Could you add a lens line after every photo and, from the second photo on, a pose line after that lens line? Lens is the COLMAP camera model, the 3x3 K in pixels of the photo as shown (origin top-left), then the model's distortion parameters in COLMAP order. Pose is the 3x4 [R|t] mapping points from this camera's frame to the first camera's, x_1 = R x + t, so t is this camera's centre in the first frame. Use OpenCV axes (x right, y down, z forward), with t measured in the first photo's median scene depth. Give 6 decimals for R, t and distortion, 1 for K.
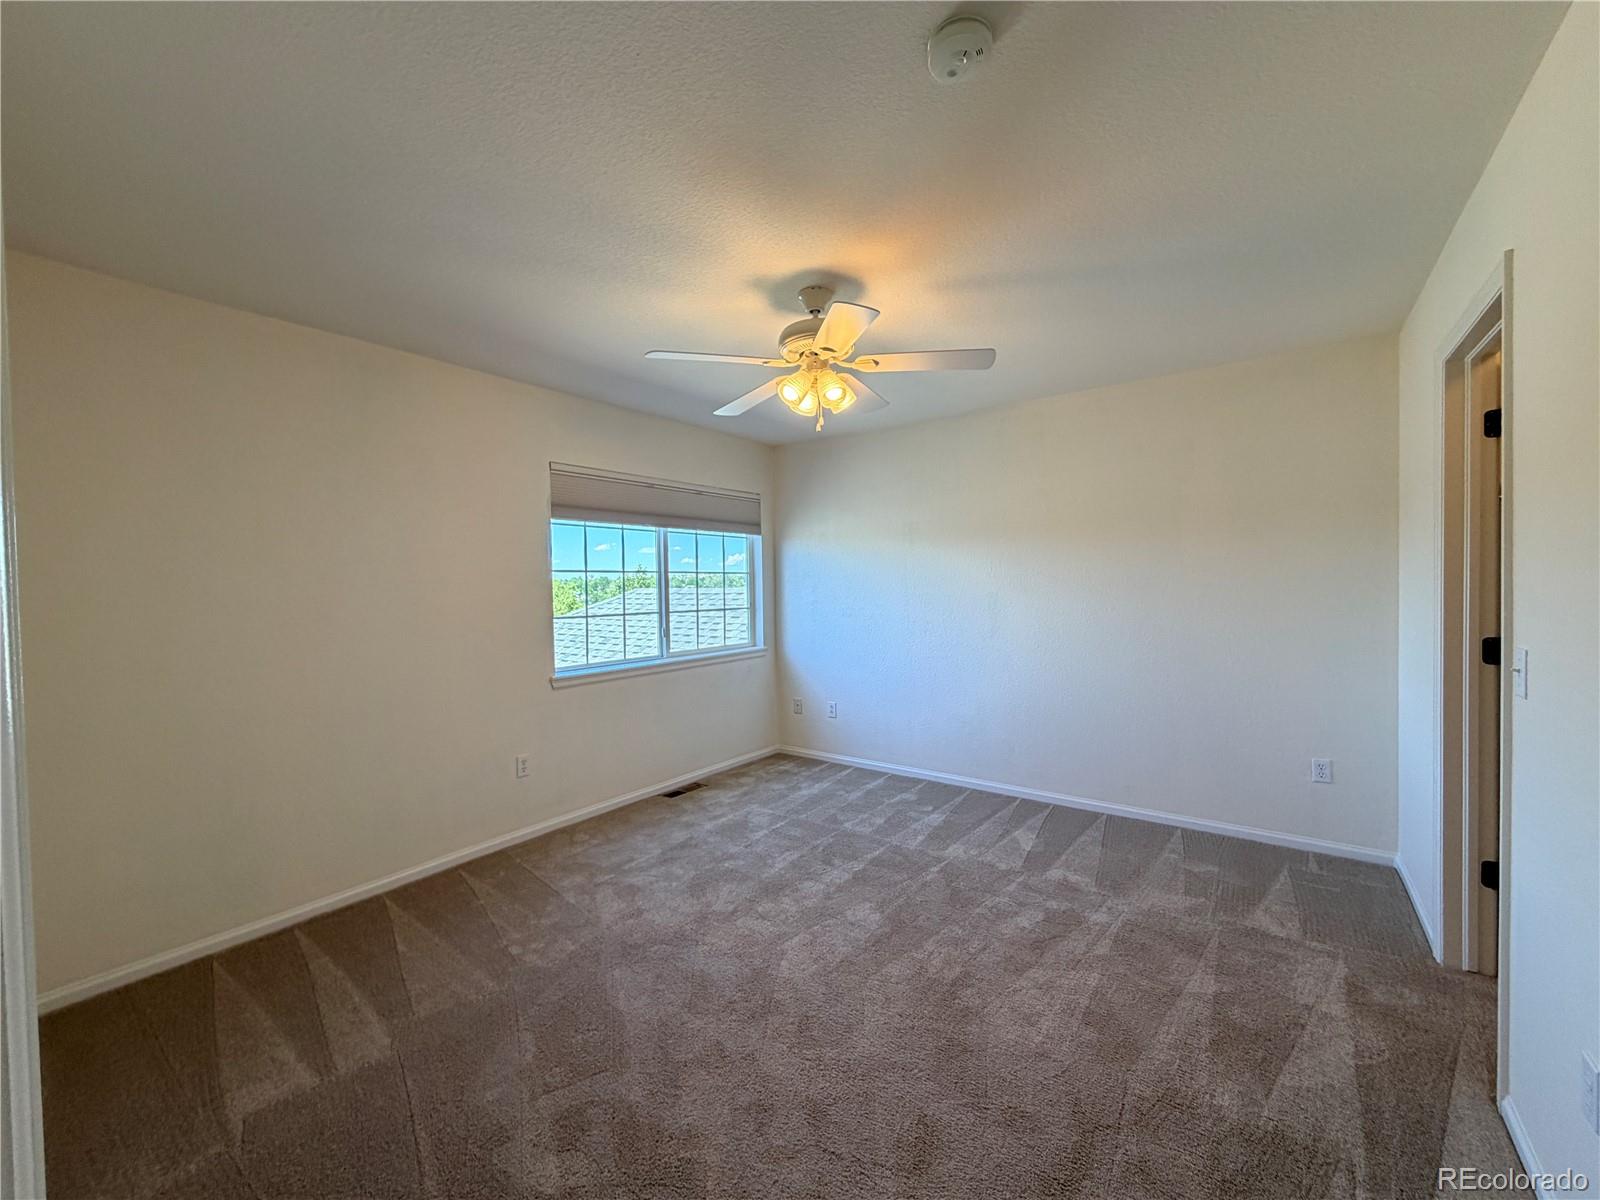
lens RADIAL K [[638.8, 0, 795.9], [0, 638.8, 597.5], [0, 0, 1]] dist [-0.000177, -0.000203]
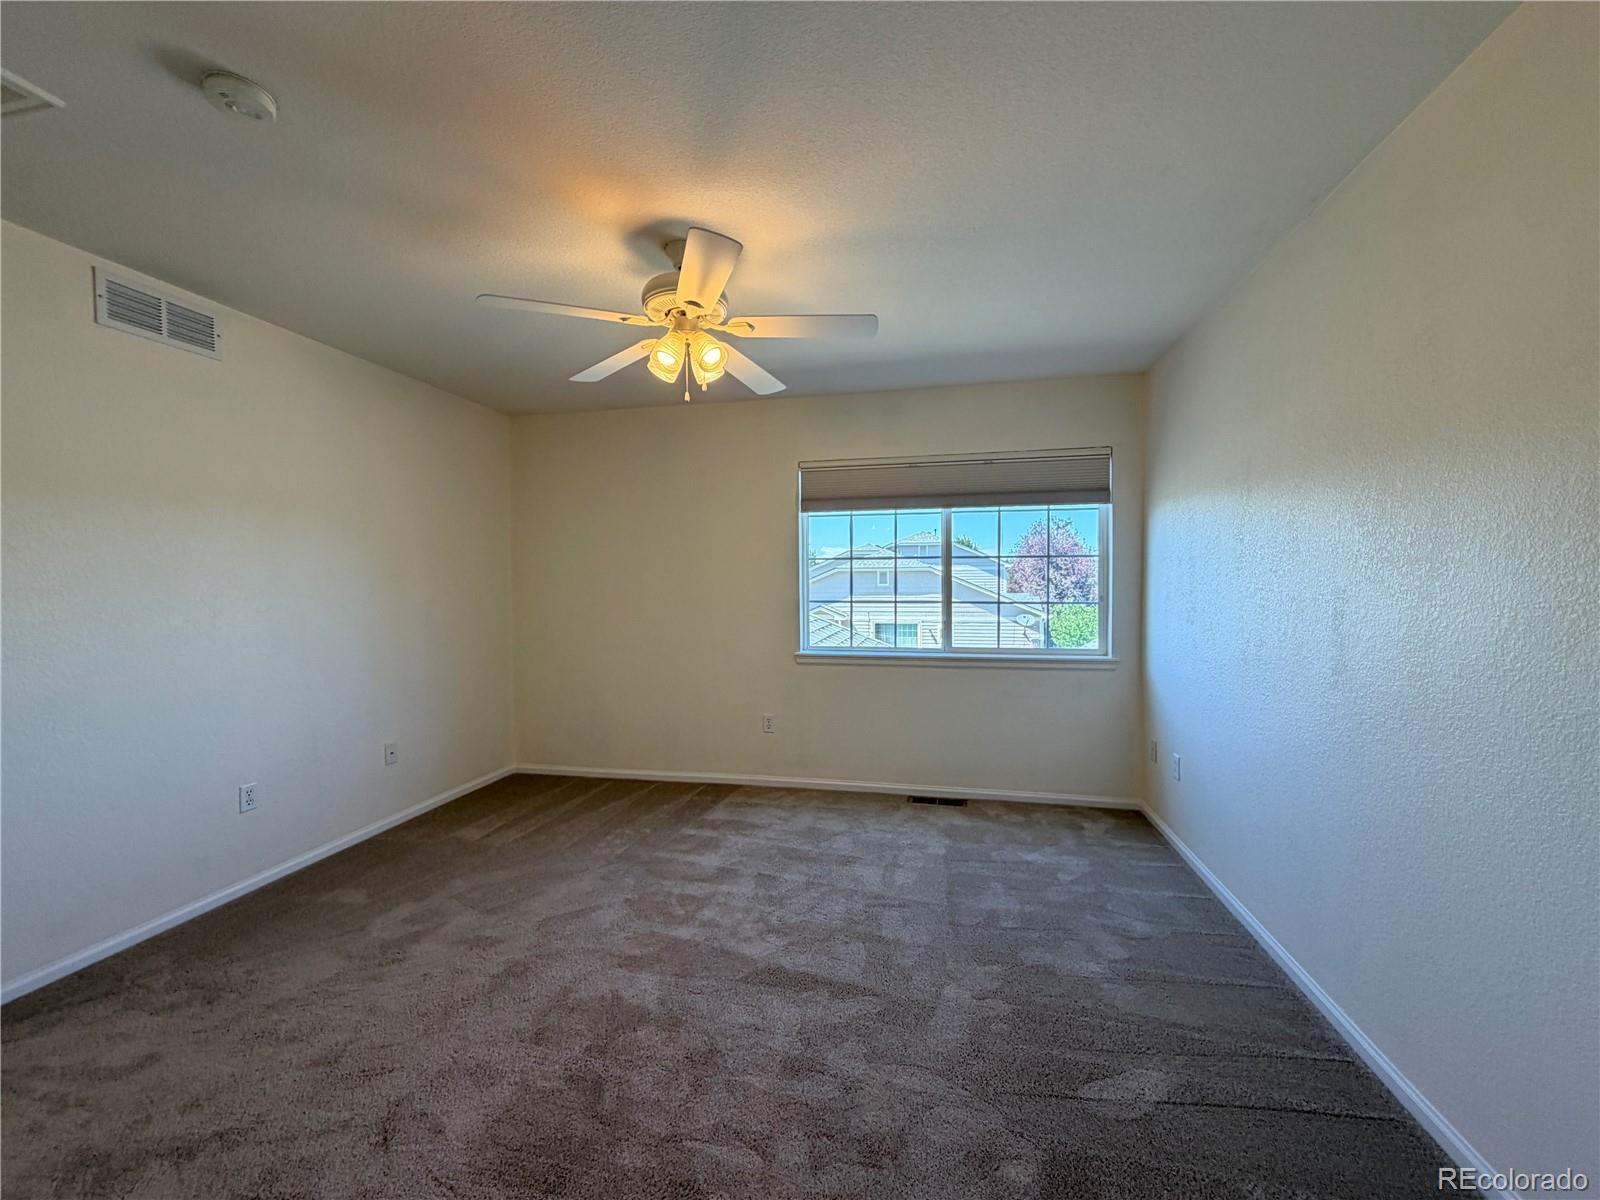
lens RADIAL K [[638.8, 0, 797.9], [0, 638.8, 594.4], [0, 0, 1]] dist [-0.000177, -0.000203]
pose [[0.423783, 0.029664, -0.905278, 0.557969], [-0.018845, 0.999536, 0.023931, -0.005446], [0.905568, 0.006918, 0.424145, 0.454494]]
